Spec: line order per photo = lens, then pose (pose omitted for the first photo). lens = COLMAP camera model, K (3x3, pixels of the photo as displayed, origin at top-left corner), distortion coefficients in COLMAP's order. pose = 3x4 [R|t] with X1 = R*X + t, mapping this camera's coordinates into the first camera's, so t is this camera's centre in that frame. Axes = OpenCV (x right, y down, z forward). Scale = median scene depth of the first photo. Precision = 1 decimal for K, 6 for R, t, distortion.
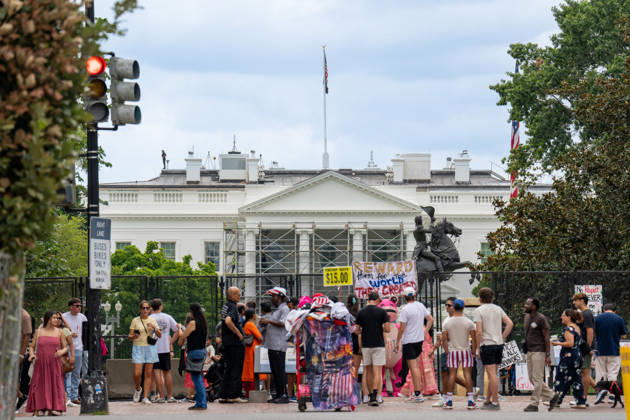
lens RADIAL K [[1860.9, 0, 315.0], [0, 1860.9, 210.0], [0, 0, 1]] dist [0.357323, 0.064503]
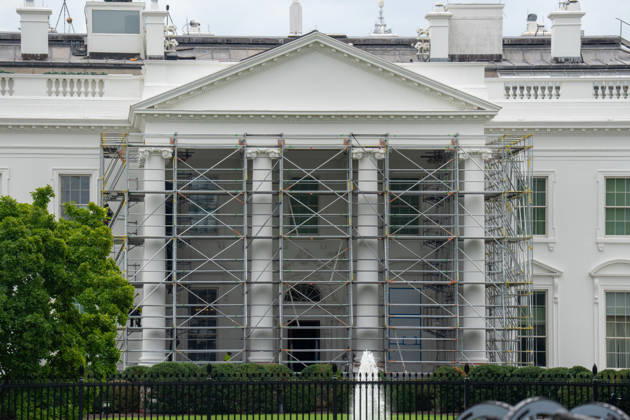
lens RADIAL K [[2965.4, 0, 315.0], [0, 2965.4, 210.0], [0, 0, 1]] dist [1.410255, 3.429126]
pose [[0.999254, 0.002334, 0.038538, -0.021364], [-0.003069, 0.999814, 0.019025, 0.011043], [-0.038486, -0.019129, 0.999076, 0.185806]]
